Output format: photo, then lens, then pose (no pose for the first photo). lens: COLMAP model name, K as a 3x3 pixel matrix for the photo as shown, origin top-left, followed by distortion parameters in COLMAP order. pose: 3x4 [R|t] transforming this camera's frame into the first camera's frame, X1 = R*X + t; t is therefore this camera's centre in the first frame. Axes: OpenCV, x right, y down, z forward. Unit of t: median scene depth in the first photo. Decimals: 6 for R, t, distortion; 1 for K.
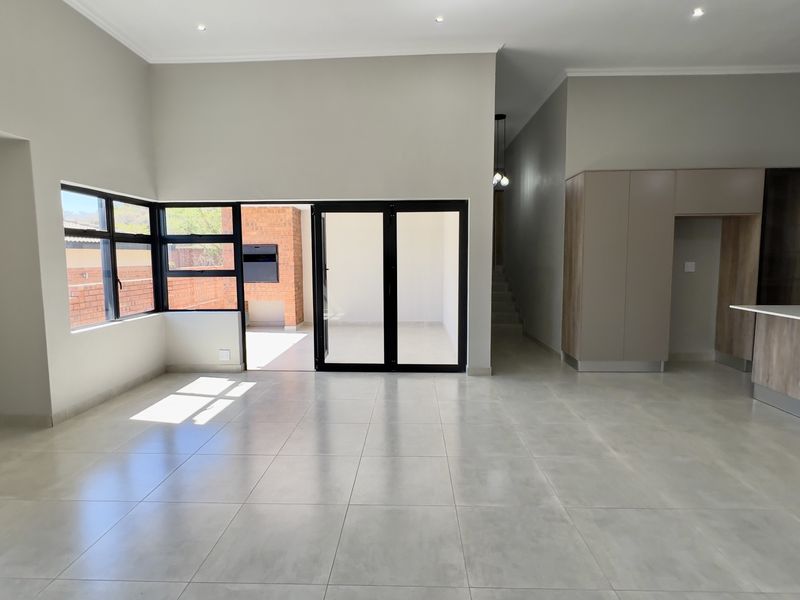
lens RADIAL K [[429.5, 0, 402.7], [0, 429.5, 297.6], [0, 0, 1]] dist [0.022837, -0.002961]
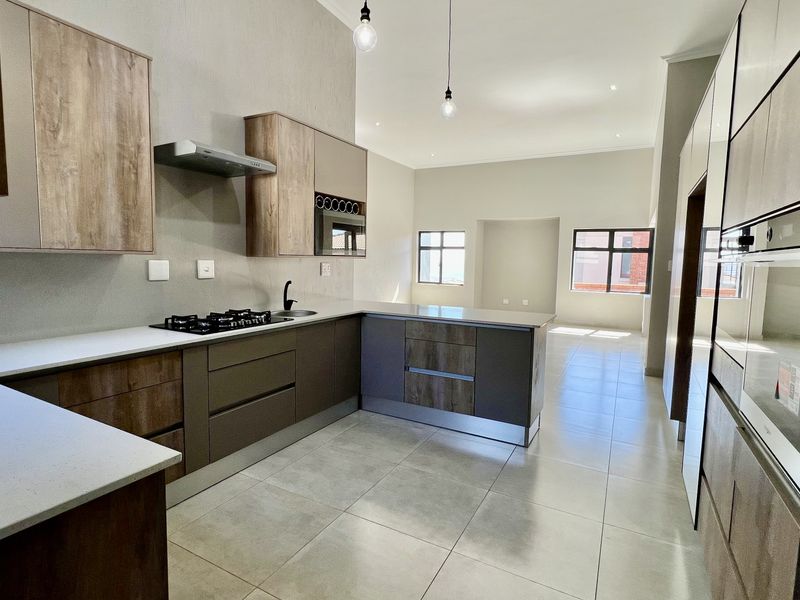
lens RADIAL K [[429.5, 0, 400.7], [0, 429.5, 298.4], [0, 0, 1]] dist [0.022837, -0.002961]
pose [[-0.449737, 0.074791, -0.890024, 1.575678], [-0.105282, 0.985102, 0.135980, -0.090393], [0.886934, 0.154859, -0.435163, 1.040172]]
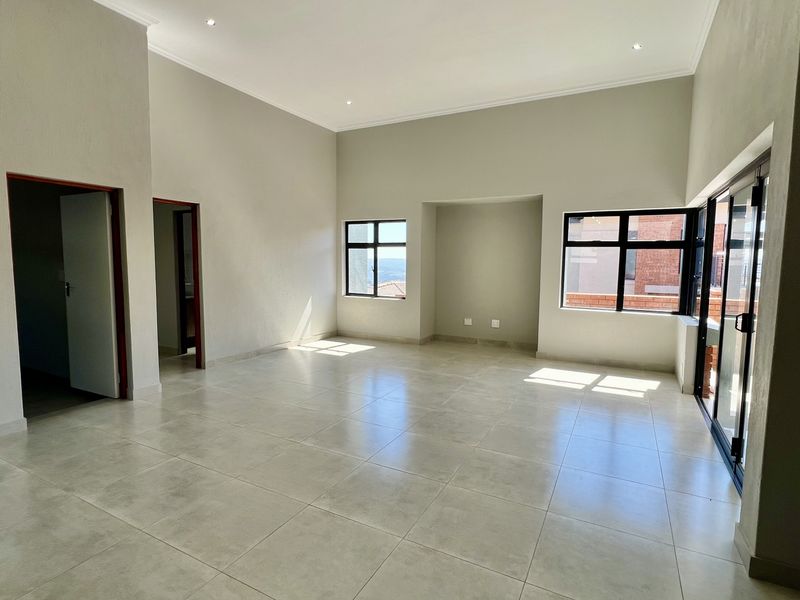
lens RADIAL K [[429.5, 0, 401.0], [0, 429.5, 298.3], [0, 0, 1]] dist [0.022837, -0.002961]
pose [[-0.440173, 0.081573, -0.894200, 0.767682], [-0.094181, 0.986177, 0.136324, -0.098381], [0.892960, 0.144223, -0.426406, 0.979760]]
